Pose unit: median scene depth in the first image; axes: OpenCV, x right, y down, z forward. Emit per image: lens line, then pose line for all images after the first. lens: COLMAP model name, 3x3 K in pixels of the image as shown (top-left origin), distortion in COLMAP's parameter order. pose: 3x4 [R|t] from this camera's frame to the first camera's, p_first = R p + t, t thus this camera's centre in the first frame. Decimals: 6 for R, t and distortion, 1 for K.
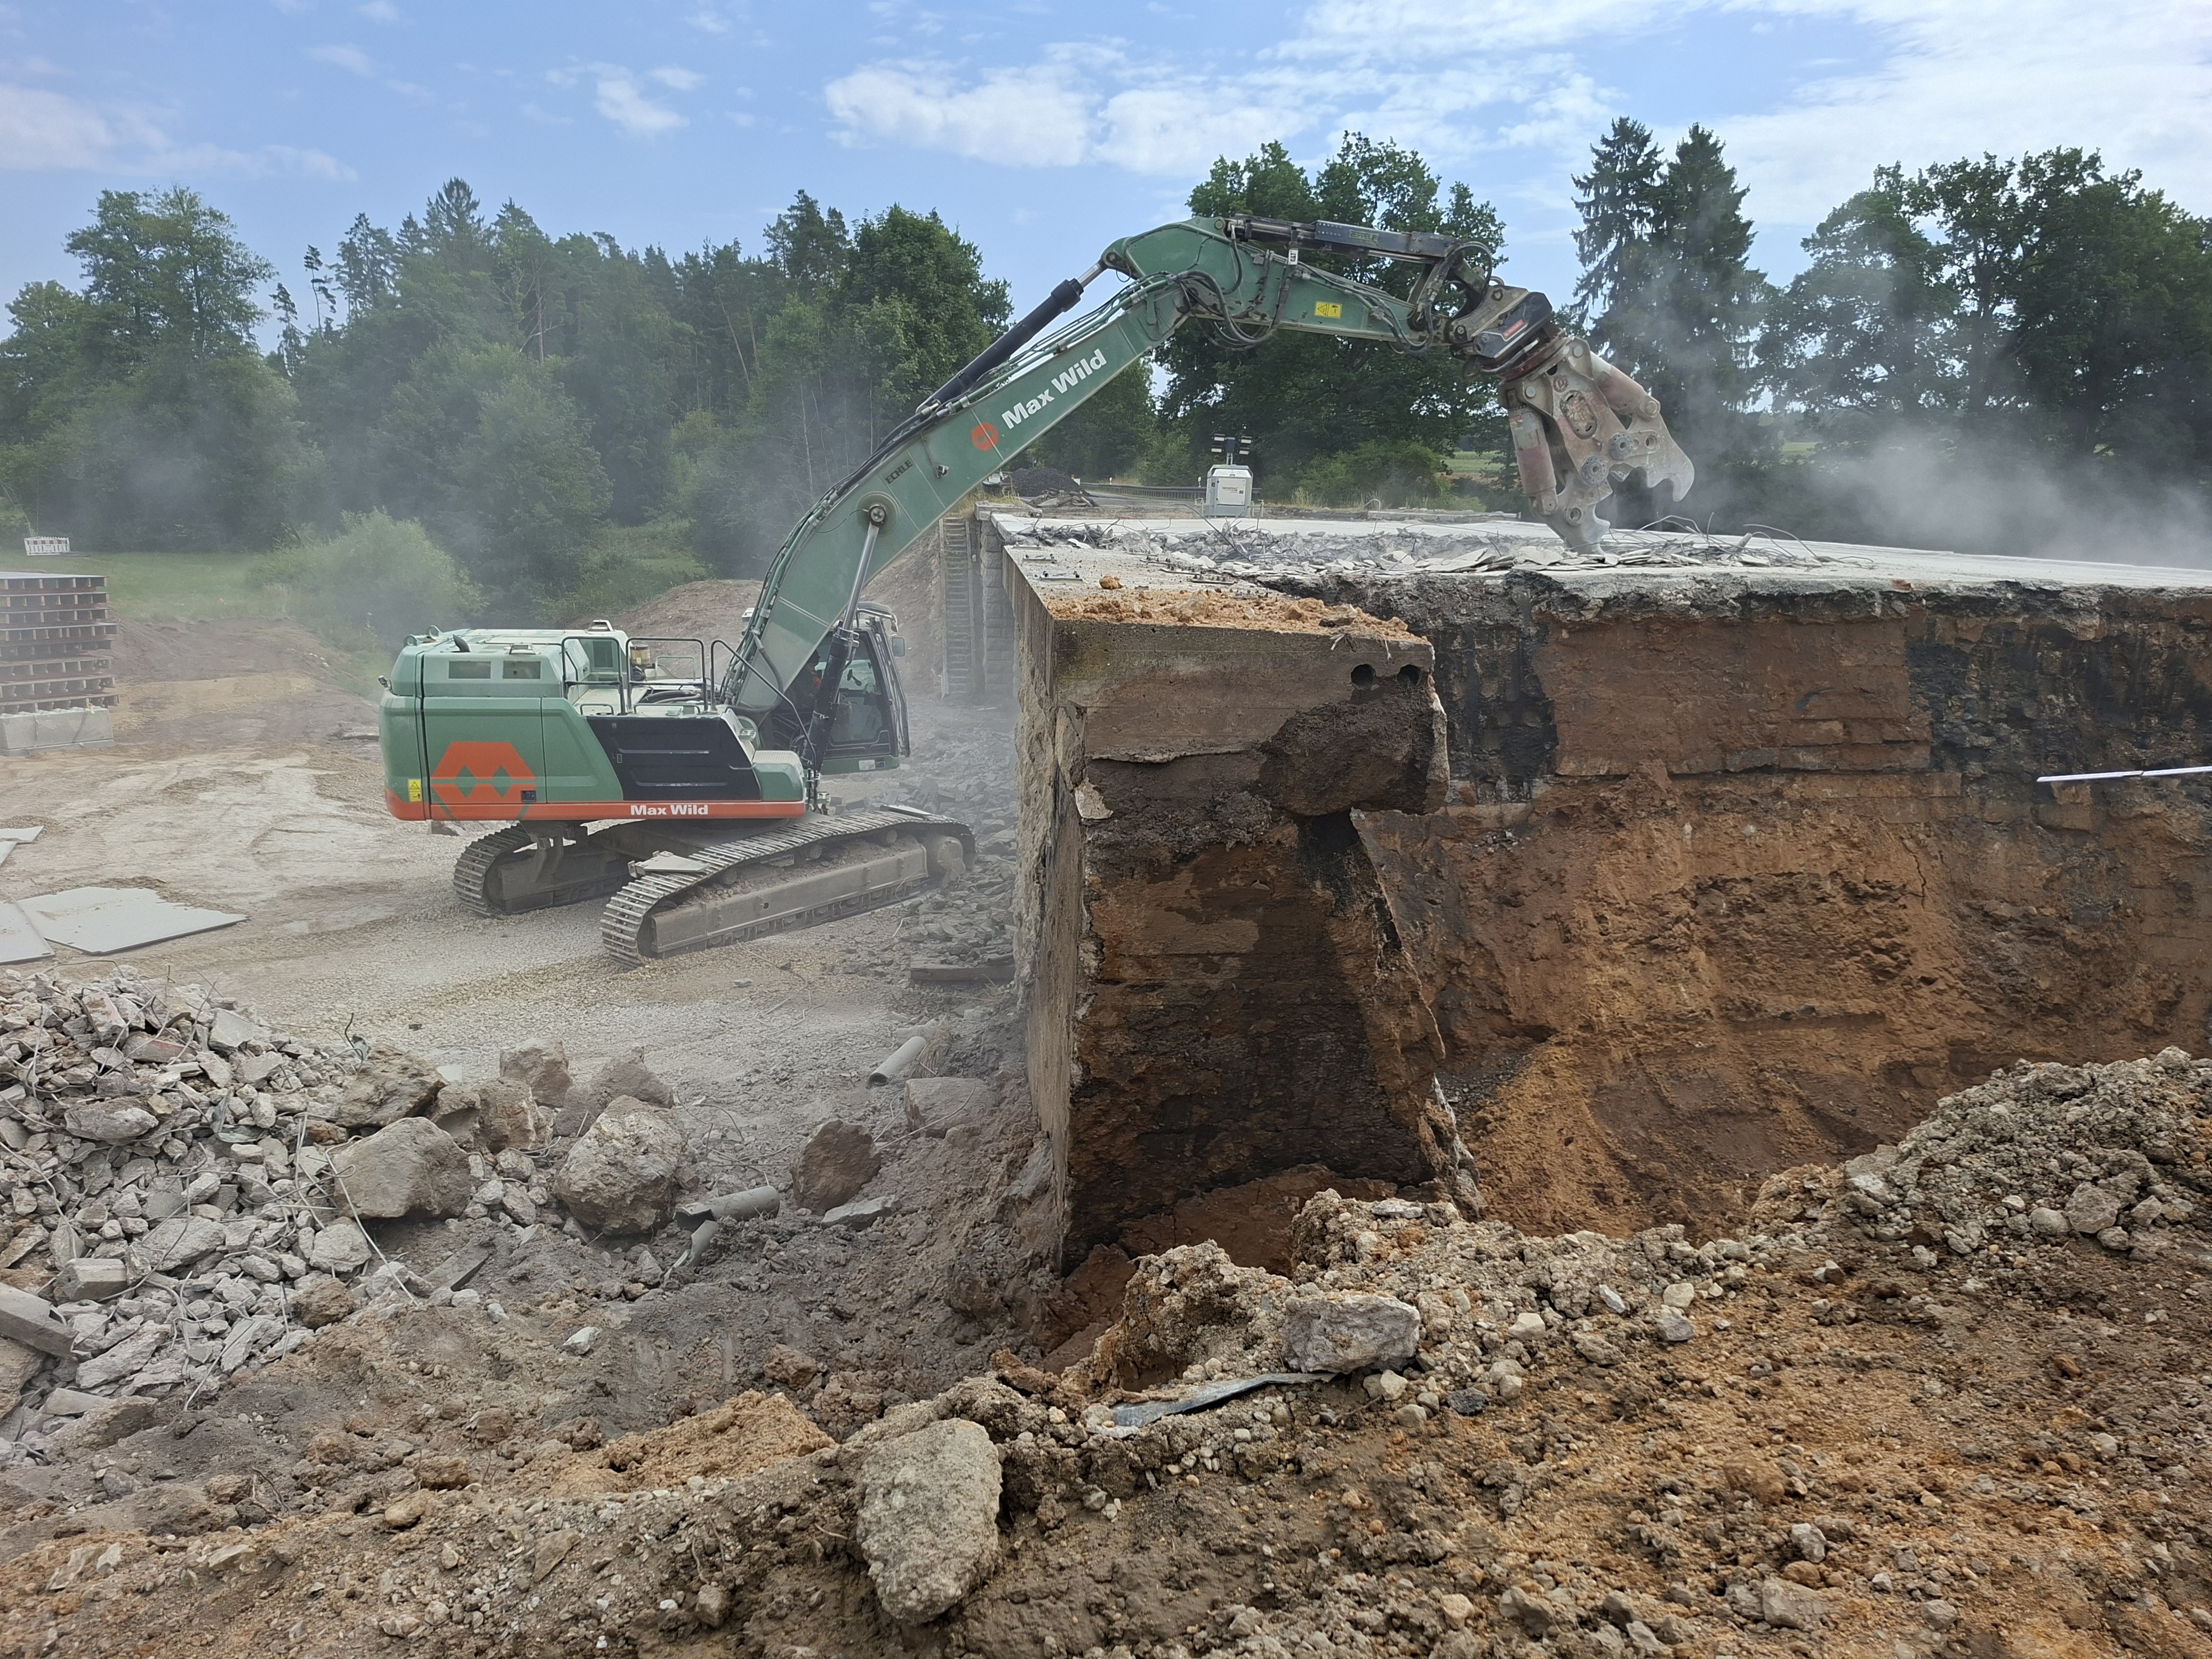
lens RADIAL K [[1508.6, 0, 1091.9], [0, 1508.6, 832.8], [0, 0, 1]] dist [0.085751, -0.088843]
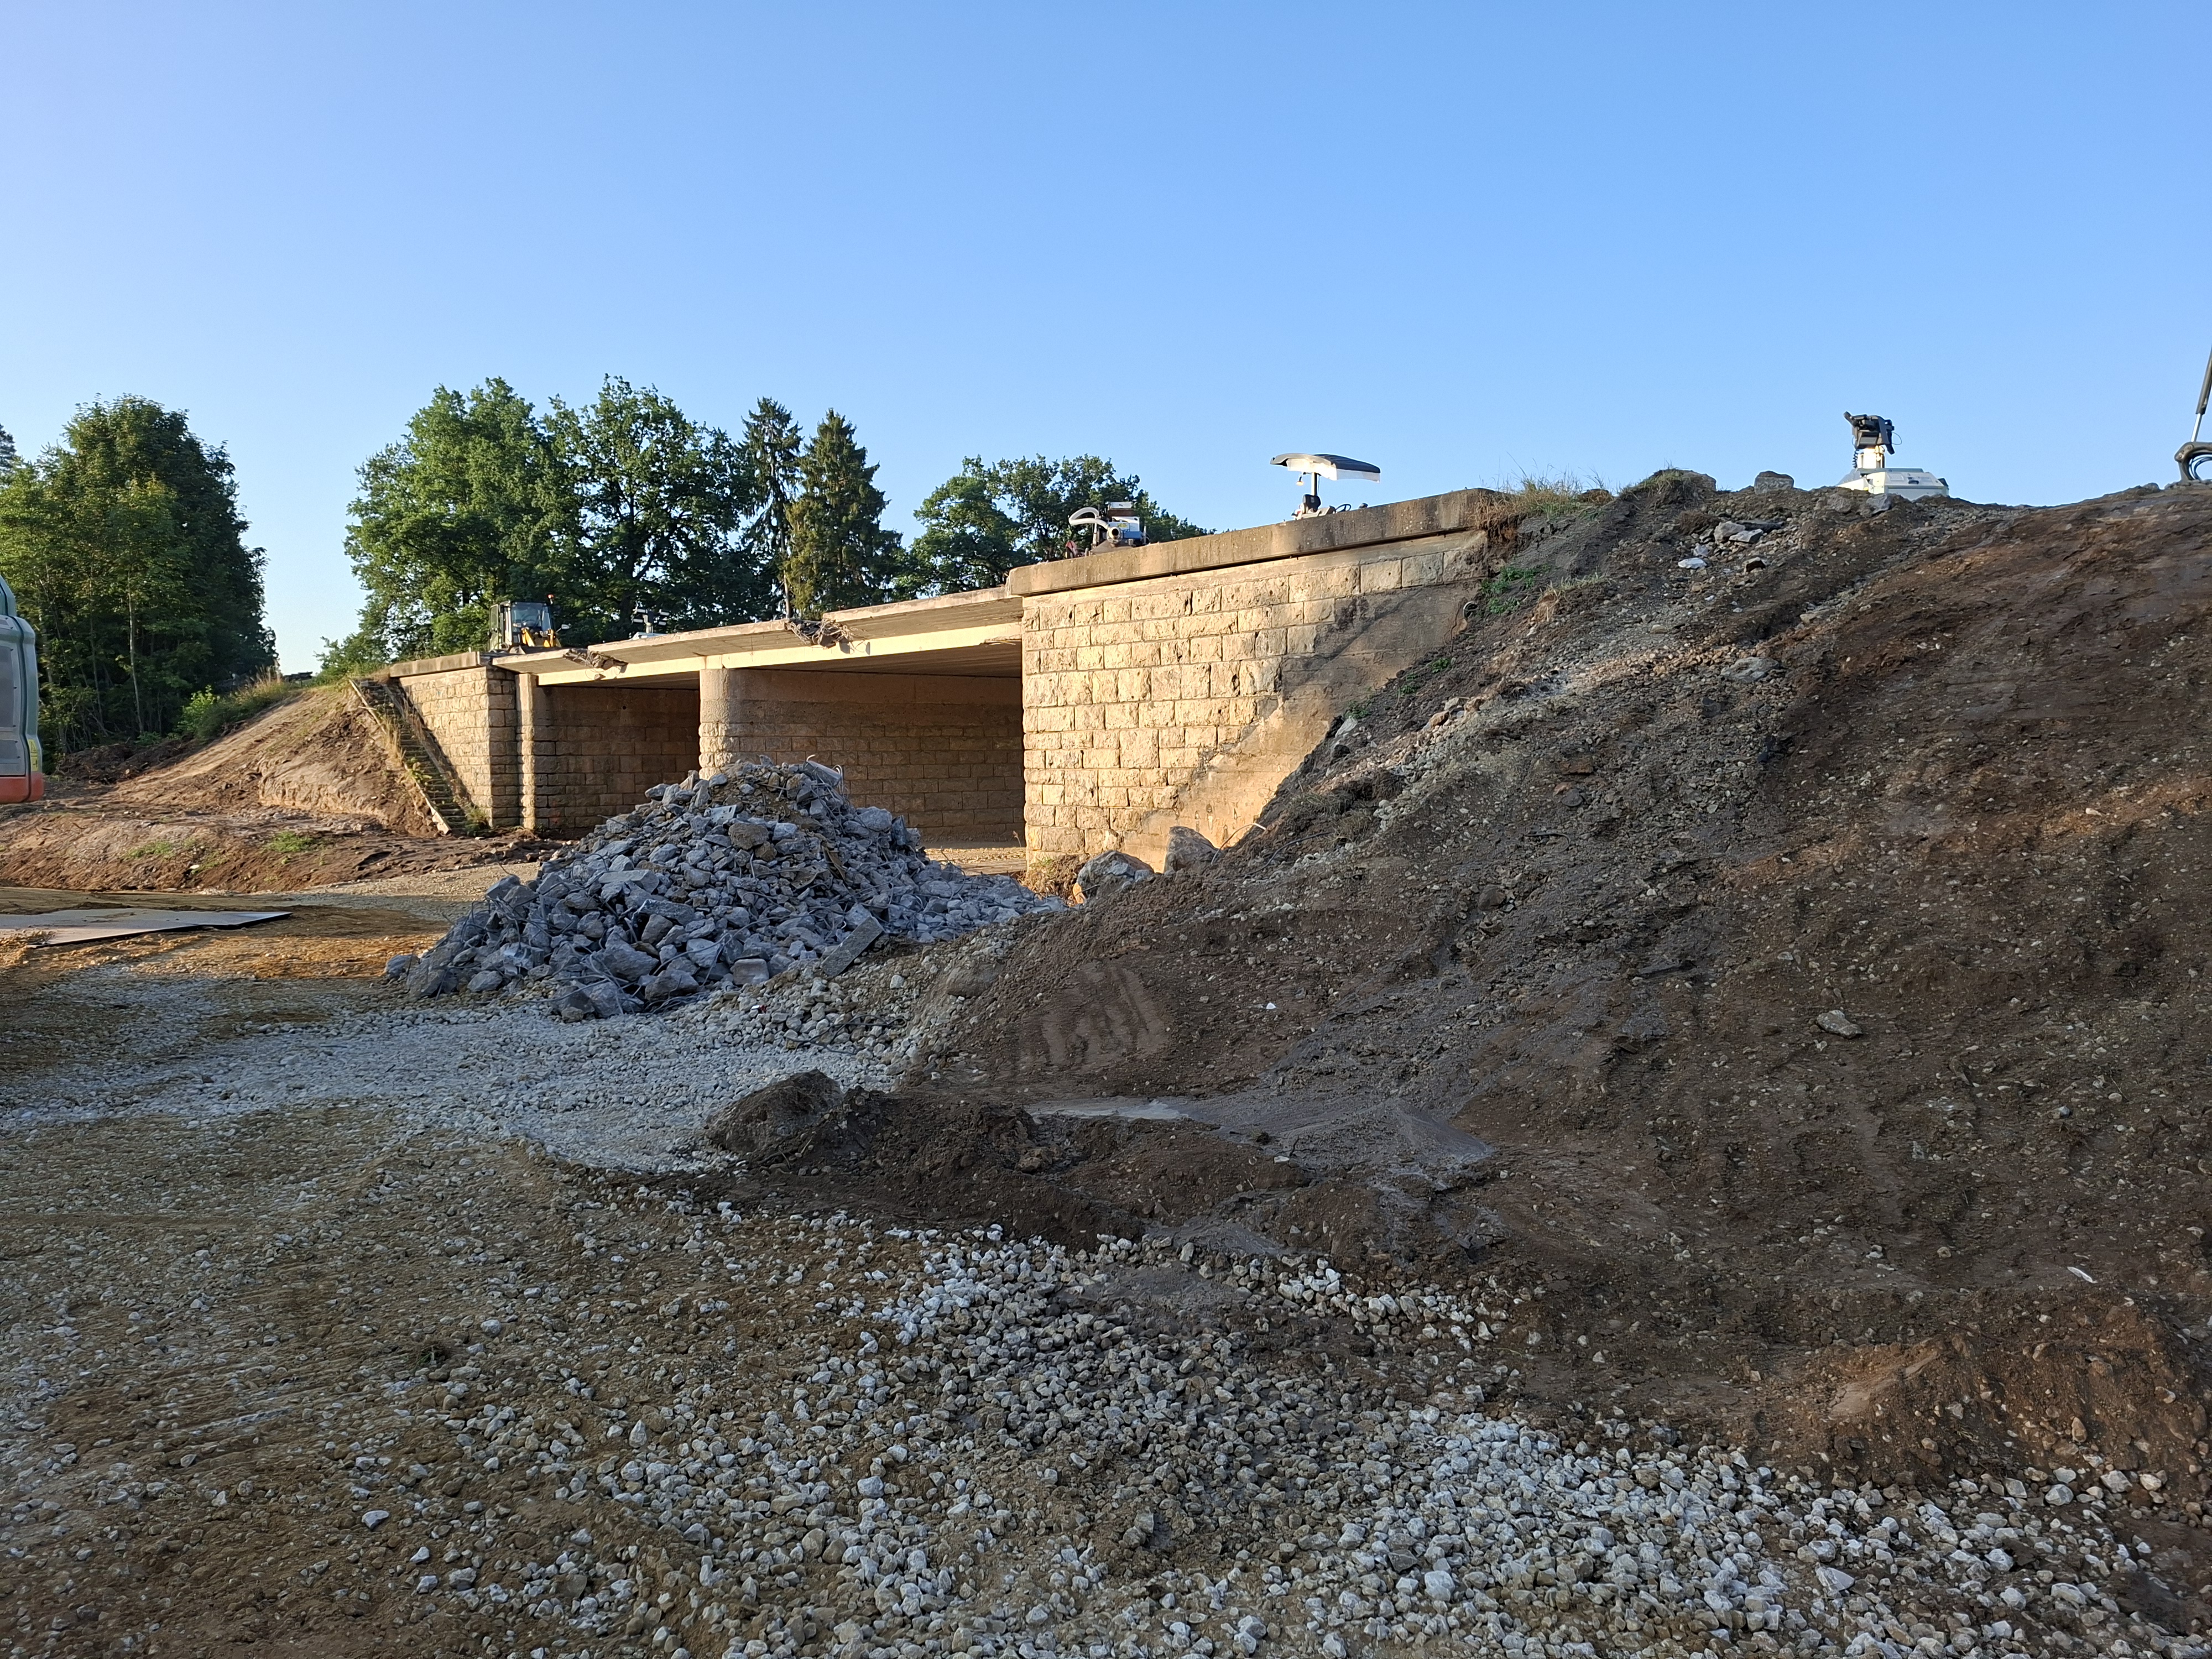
lens RADIAL K [[1508.6, 0, 1114.9], [0, 1508.6, 844.8], [0, 0, 1]] dist [0.085751, -0.088843]
pose [[0.827464, -0.060930, 0.558204, -0.107422], [0.145707, 0.983343, -0.108655, 0.034128], [-0.542286, 0.171242, 0.822559, -0.038200]]
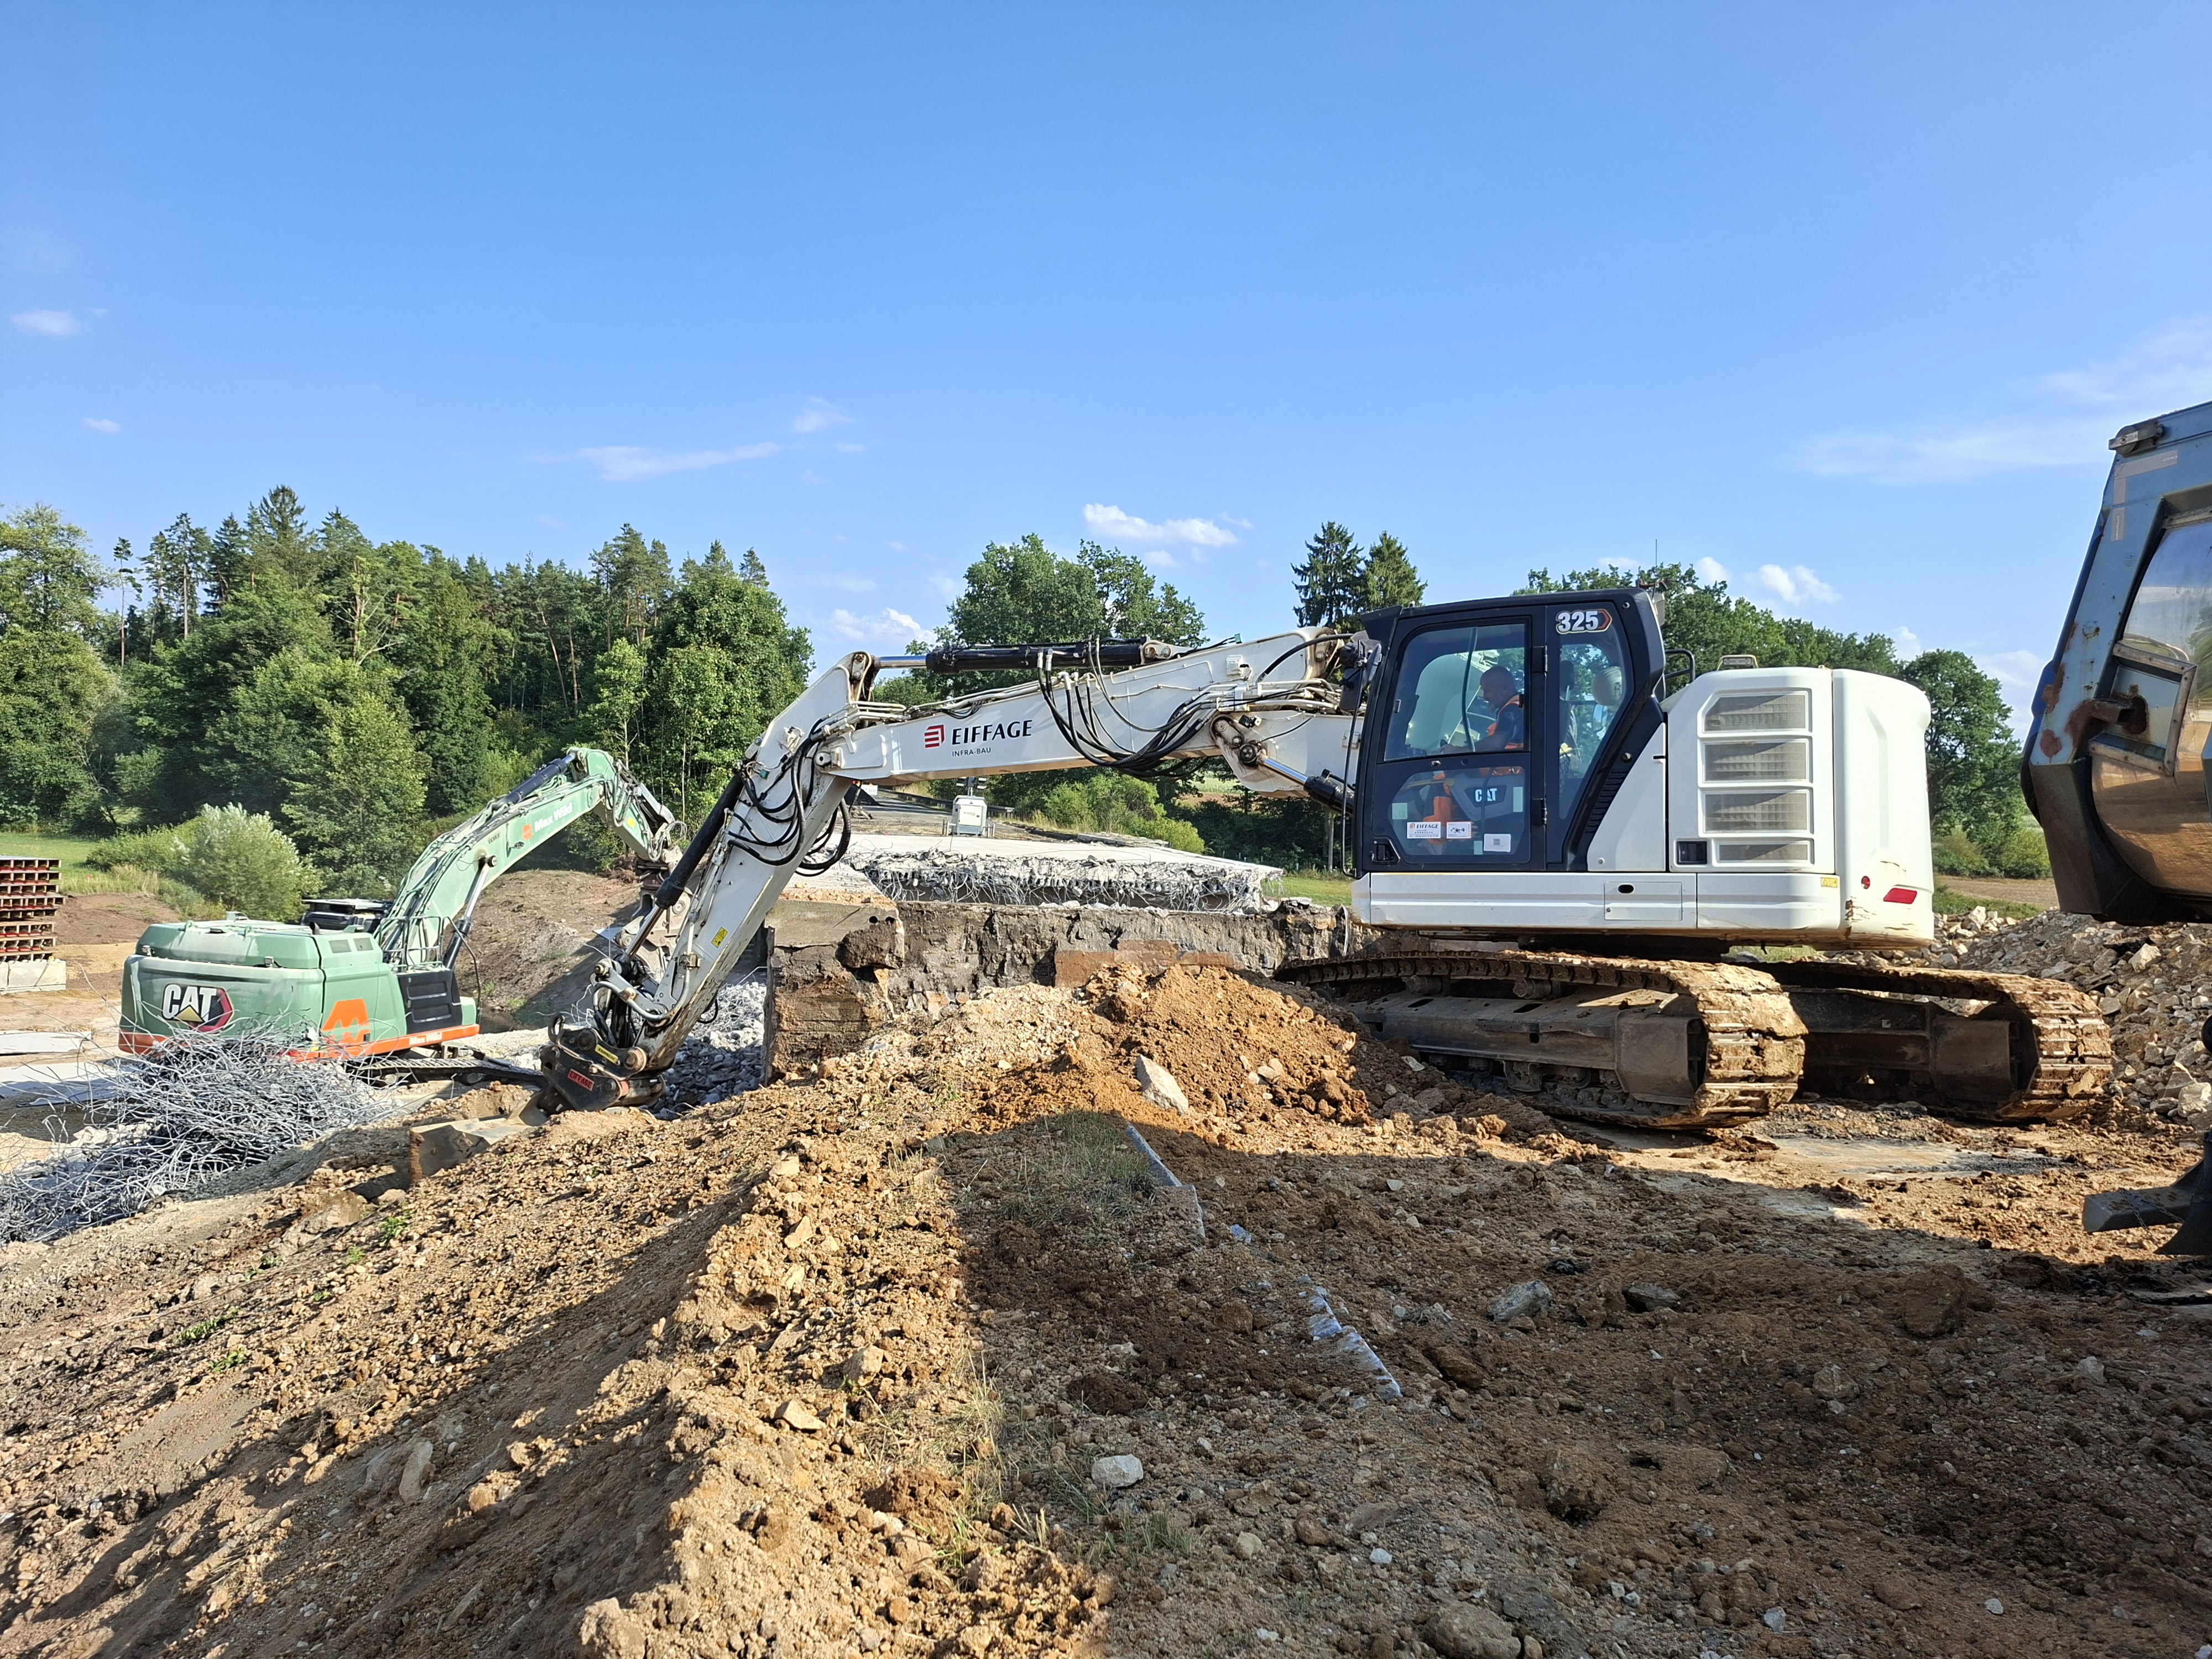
lens RADIAL K [[1508.6, 0, 1110.9], [0, 1508.6, 862.8], [0, 0, 1]] dist [0.085751, -0.088843]
pose [[0.989768, 0.030180, 0.139458, 0.012831], [-0.005153, 0.984298, -0.176437, 0.017561], [-0.142593, 0.173913, 0.974383, -0.113100]]
